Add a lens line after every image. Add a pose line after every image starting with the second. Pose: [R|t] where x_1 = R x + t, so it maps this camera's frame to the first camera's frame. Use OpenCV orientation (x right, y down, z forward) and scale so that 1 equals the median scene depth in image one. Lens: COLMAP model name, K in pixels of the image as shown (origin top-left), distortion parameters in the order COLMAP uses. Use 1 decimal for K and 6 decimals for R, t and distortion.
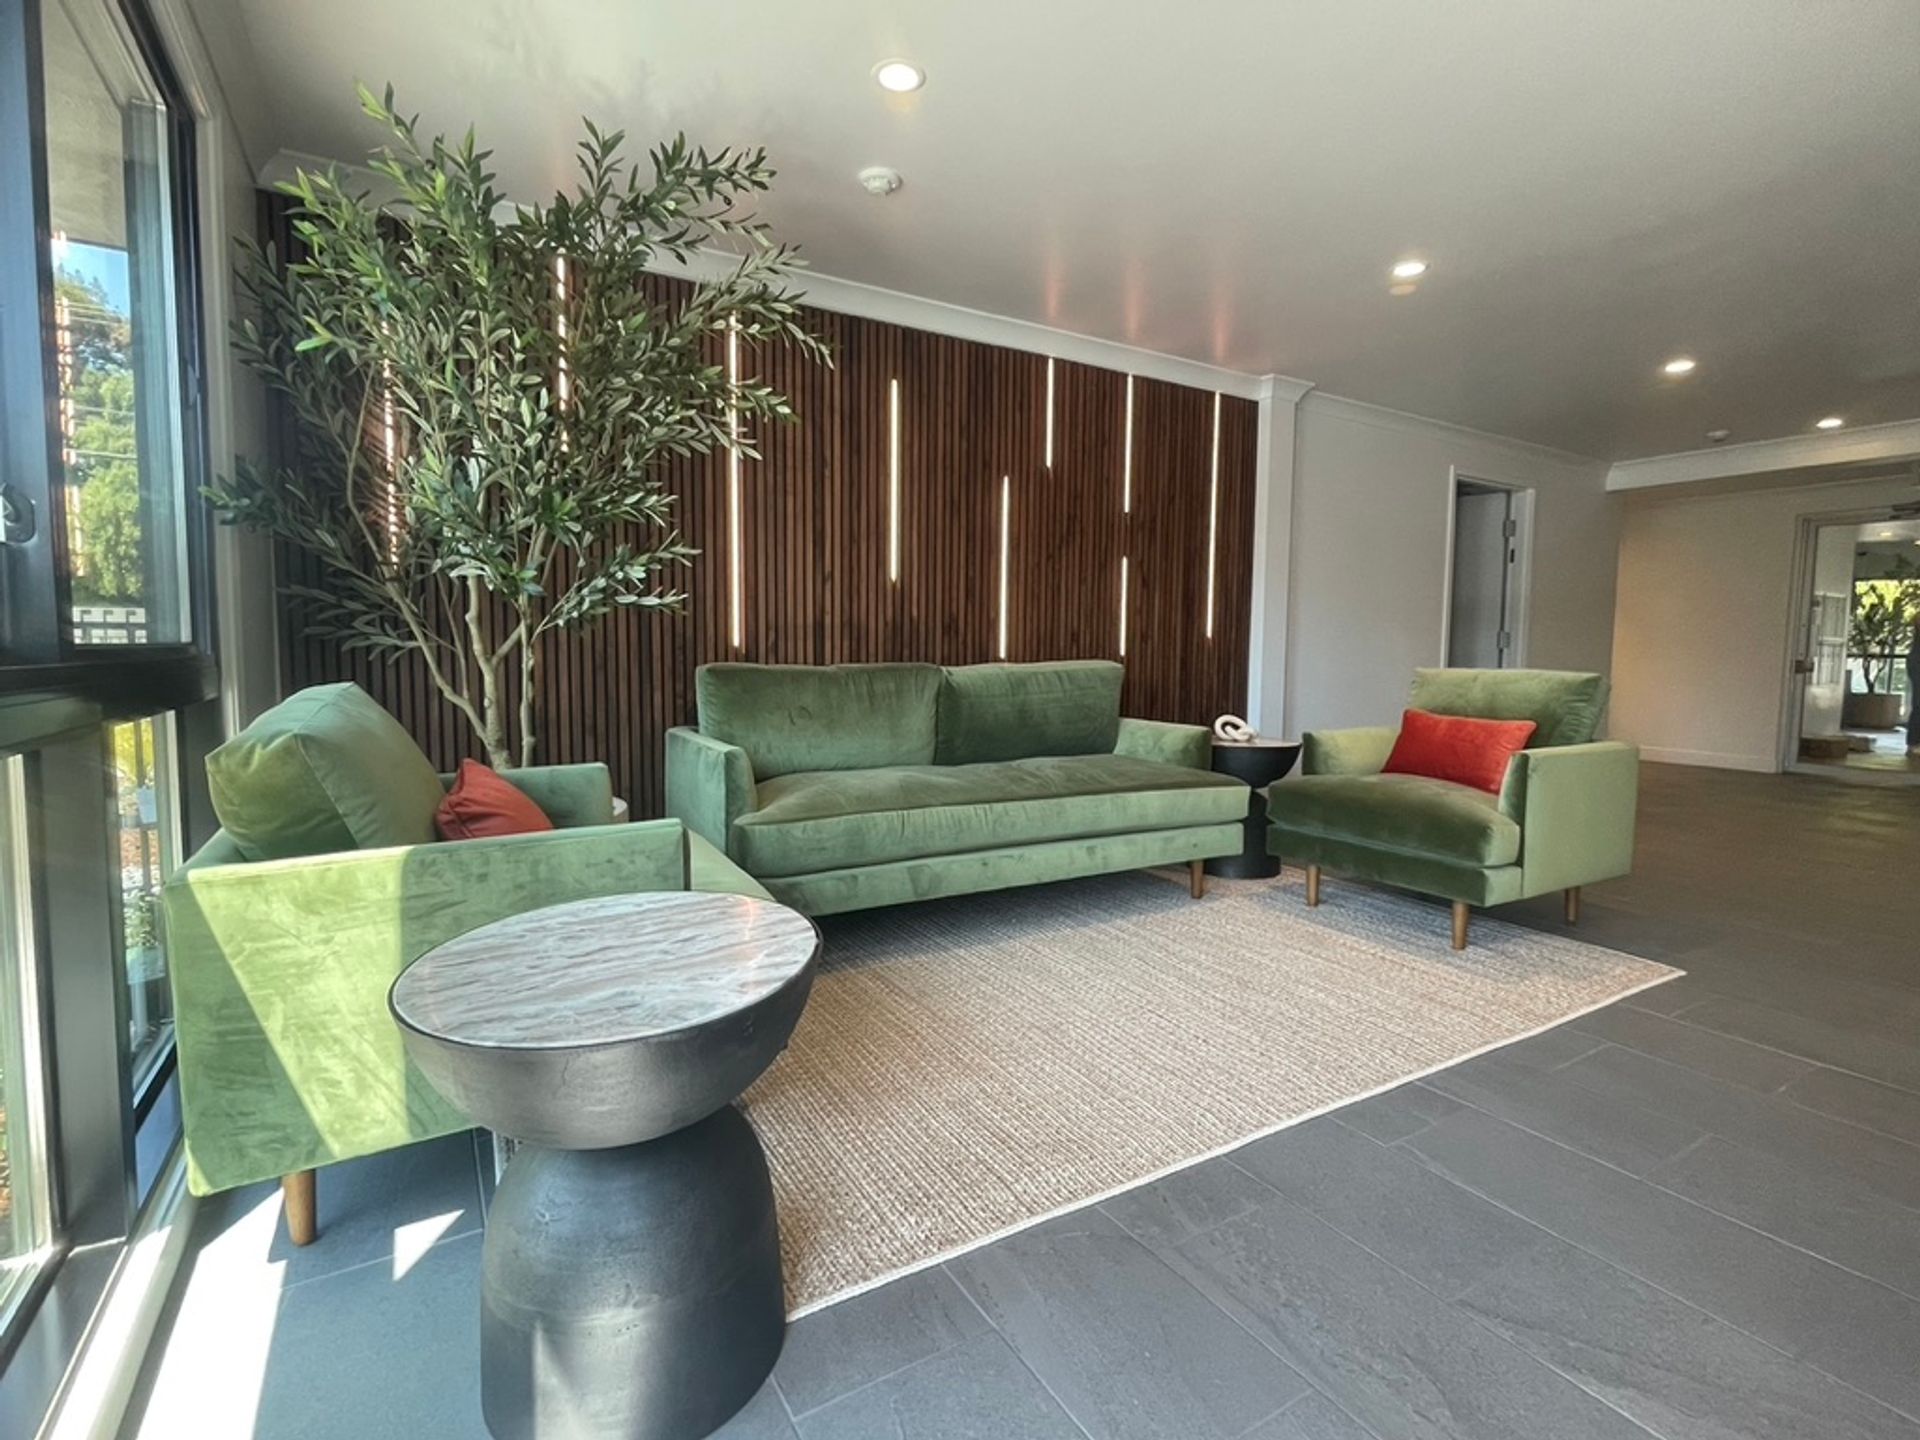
lens RADIAL K [[898.5, 0, 960.0], [0, 898.5, 720.0], [0, 0, 1]] dist [-0.002165, -0.000102]
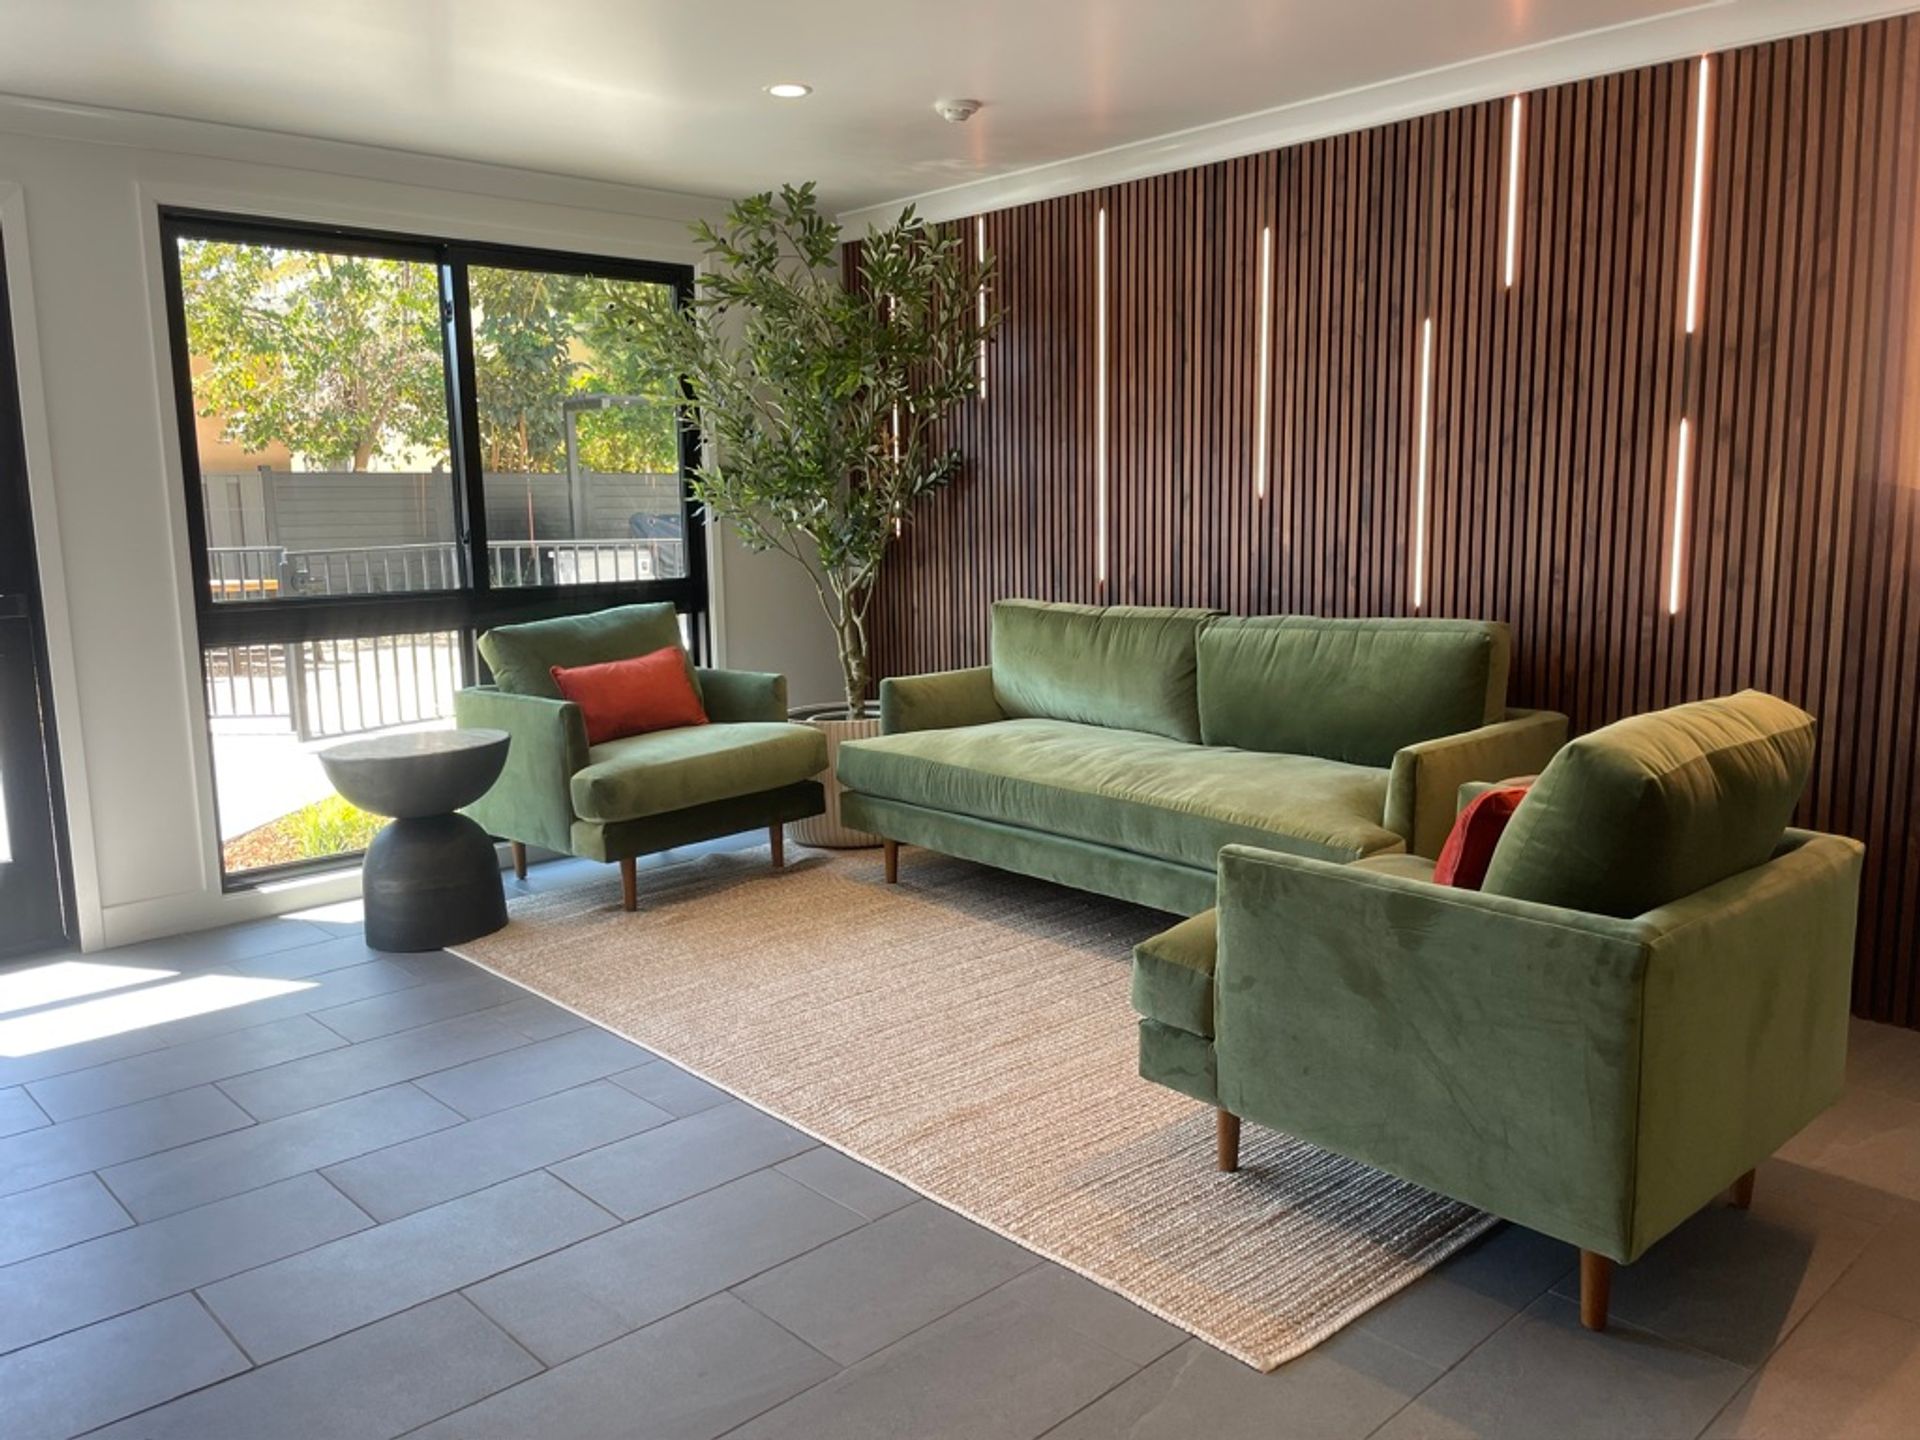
lens RADIAL K [[1467.8, 0, 960.0], [0, 1467.8, 720.0], [0, 0, 1]] dist [0.051411, -0.011246]
pose [[0.221128, 0.131117, -0.966391, 1.071139], [-0.063953, 0.990738, 0.119787, -0.098448], [0.973146, 0.035316, 0.227465, 0.465189]]
